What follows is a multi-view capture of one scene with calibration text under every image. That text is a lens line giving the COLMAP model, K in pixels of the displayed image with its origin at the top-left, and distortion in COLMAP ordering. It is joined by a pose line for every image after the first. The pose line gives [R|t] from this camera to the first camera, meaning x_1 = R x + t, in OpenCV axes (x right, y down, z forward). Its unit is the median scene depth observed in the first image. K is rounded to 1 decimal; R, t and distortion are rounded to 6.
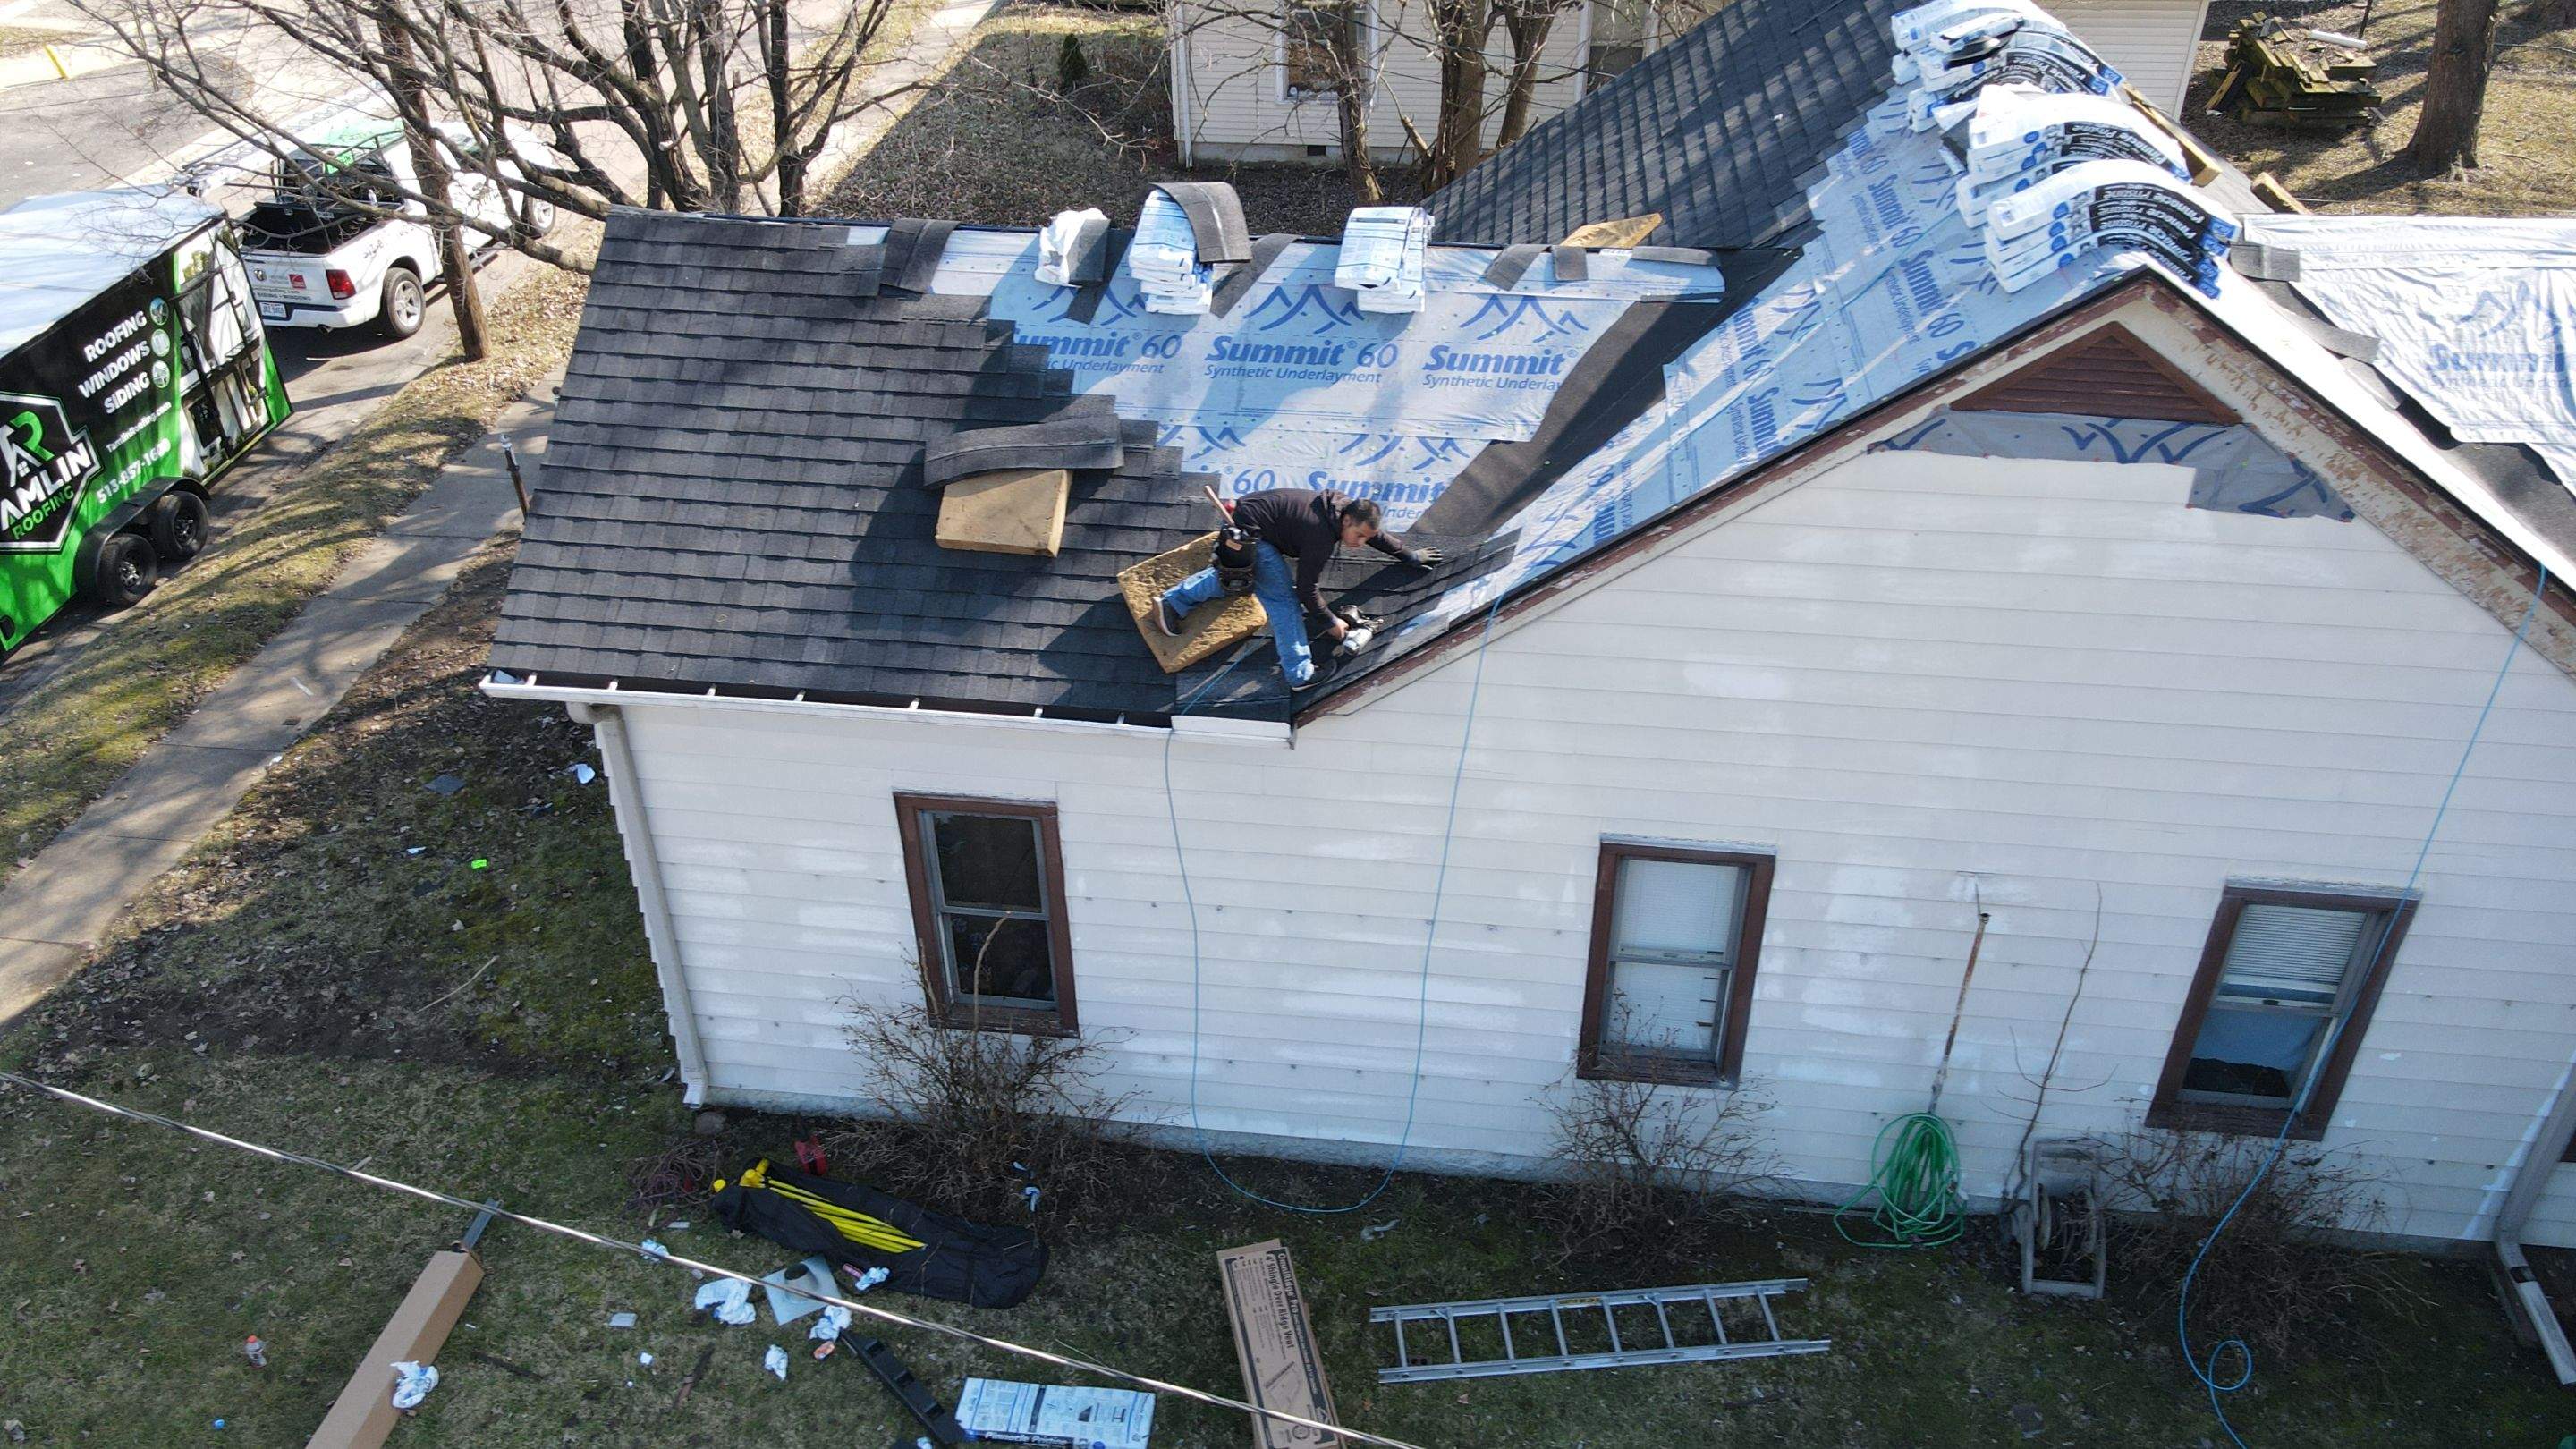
lens RADIAL K [[1888.0, 0, 1283.5], [0, 1888.0, 689.3], [0, 0, 1]] dist [0.026968, 0.004452]
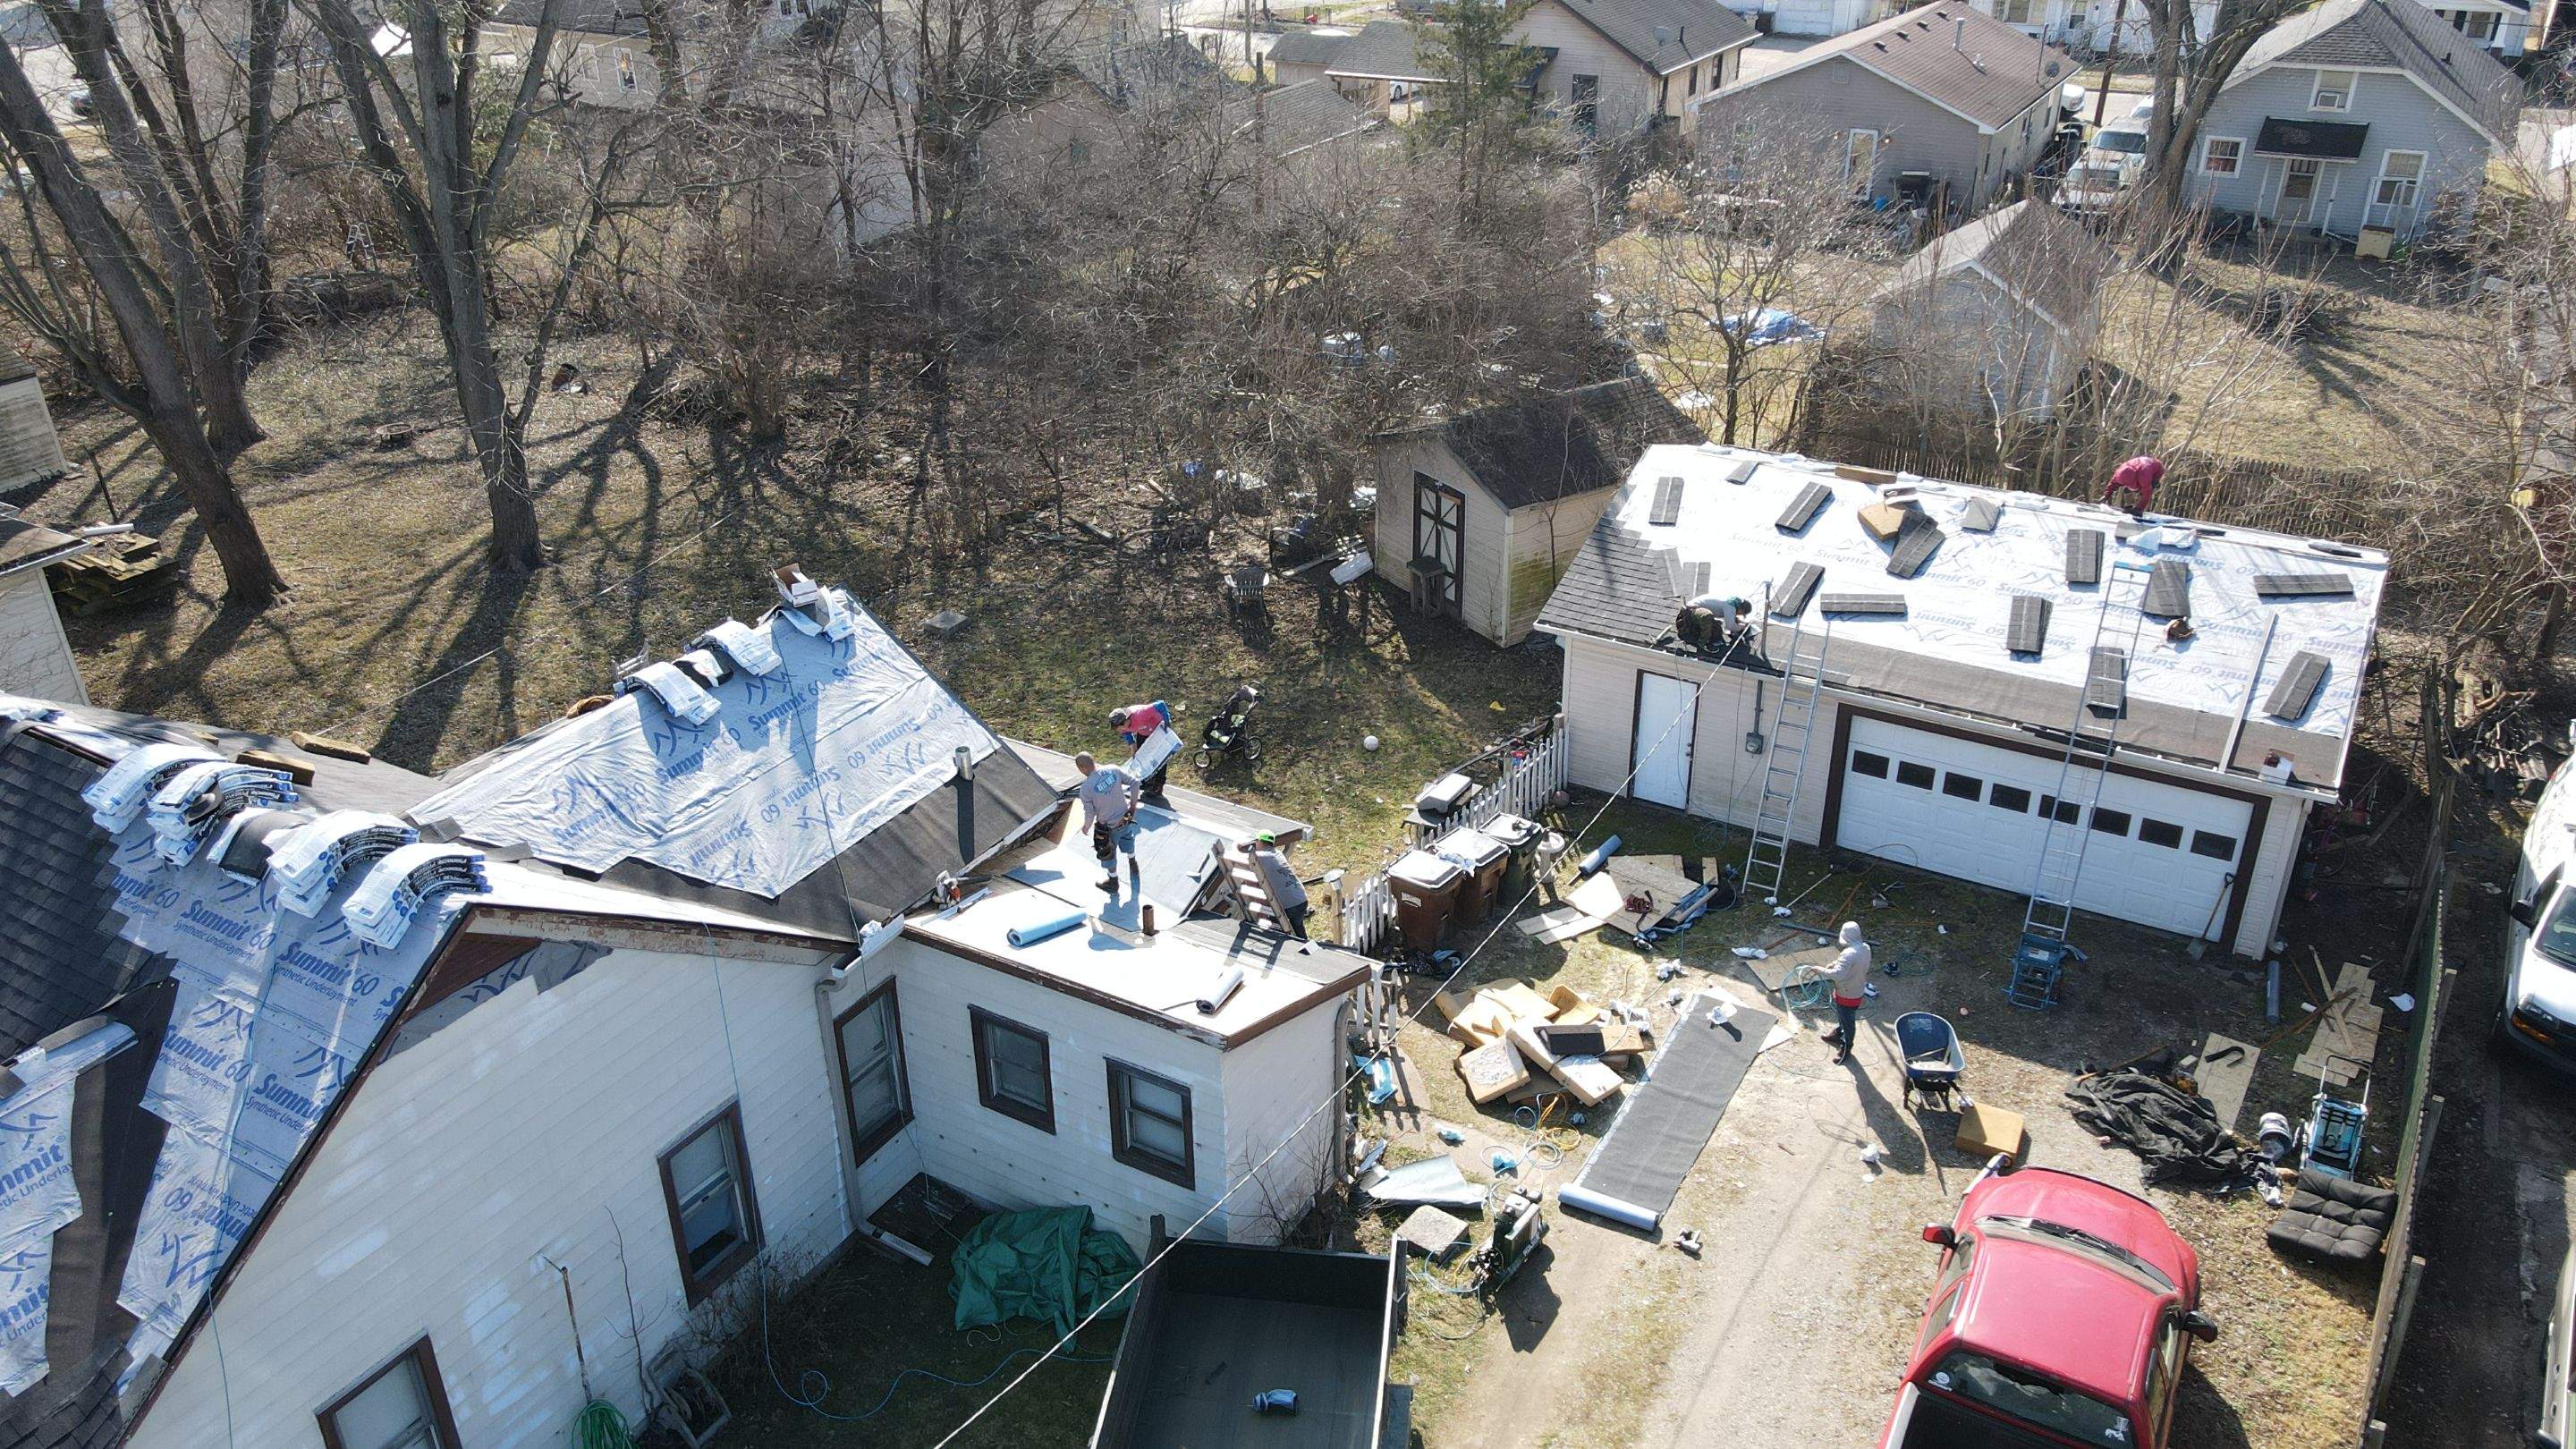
lens RADIAL K [[1865.7, 0, 1285.0], [0, 1865.7, 720.7], [0, 0, 1]] dist [0.021227, -0.000461]
pose [[0.403514, -0.419534, 0.813122, -0.421825], [0.515652, 0.838385, 0.176674, -0.208699], [-0.755830, 0.347998, 0.554634, -0.423601]]
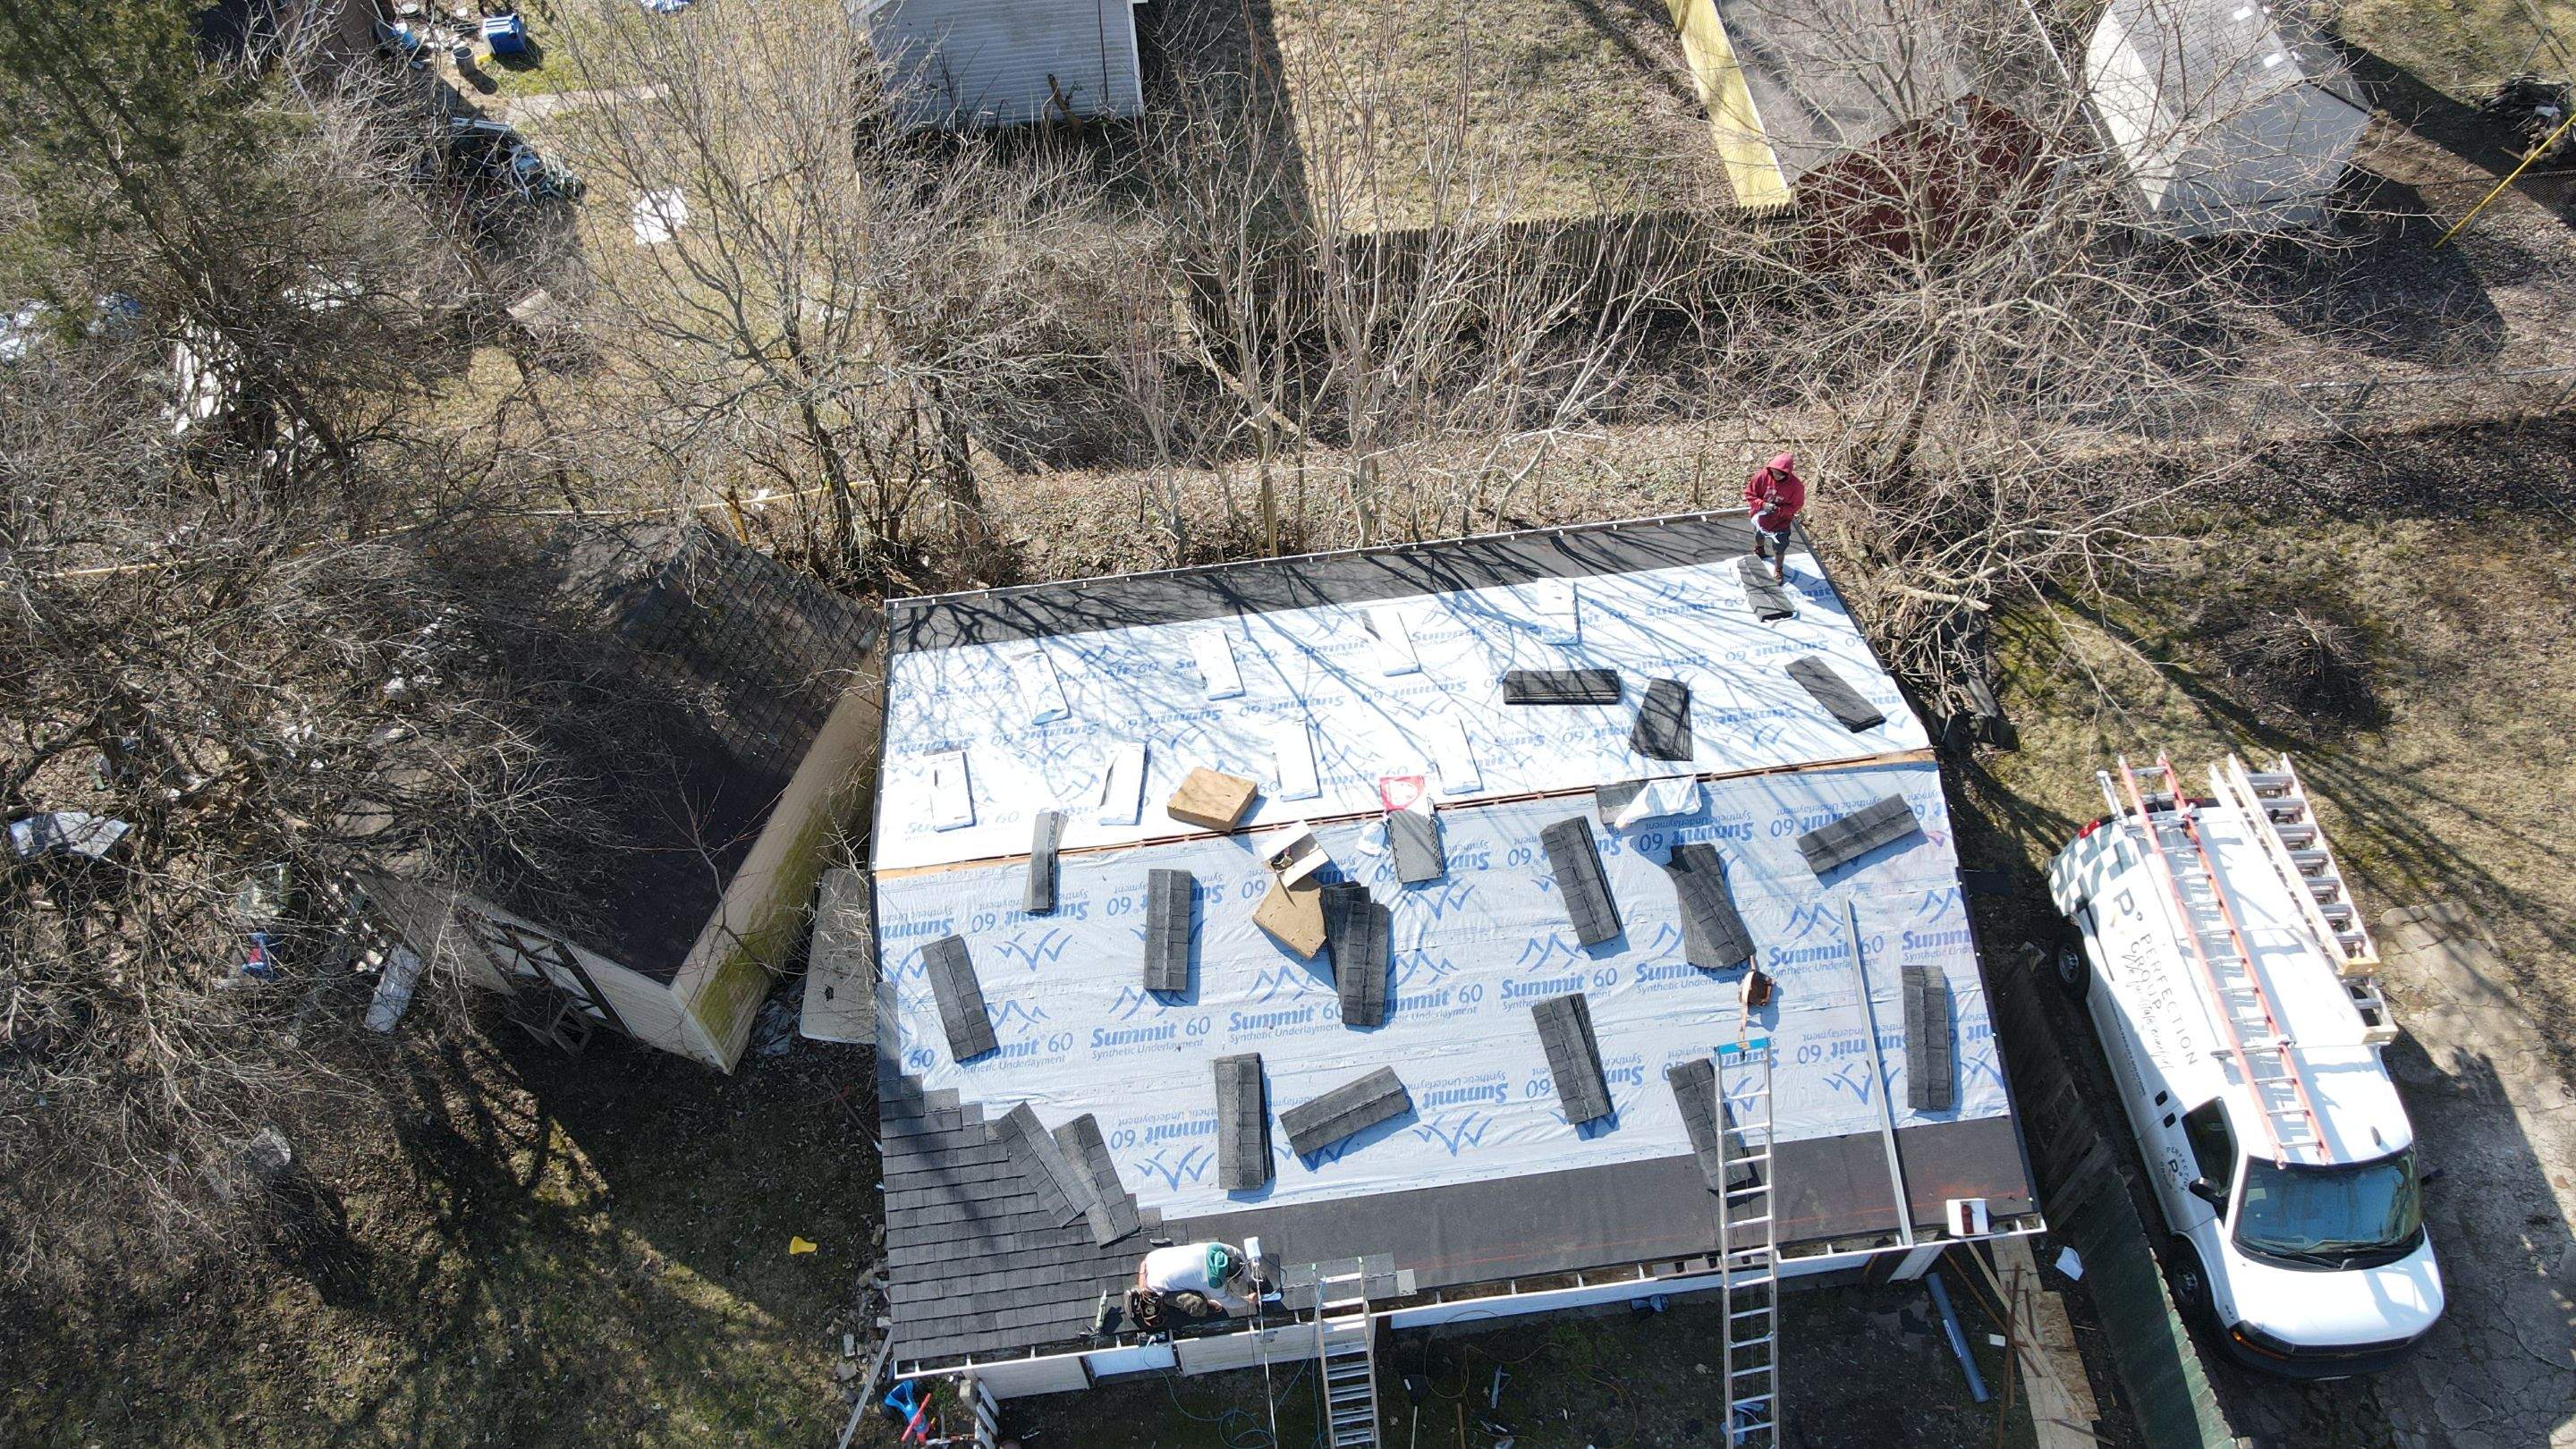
lens RADIAL K [[1865.7, 0, 1285.0], [0, 1865.7, 720.7], [0, 0, 1]] dist [0.021227, -0.000461]
pose [[-0.231072, -0.794199, 0.562009, 1.254507], [0.559933, 0.363840, 0.744376, -0.828129], [-0.795664, 0.486691, 0.360625, -0.389104]]
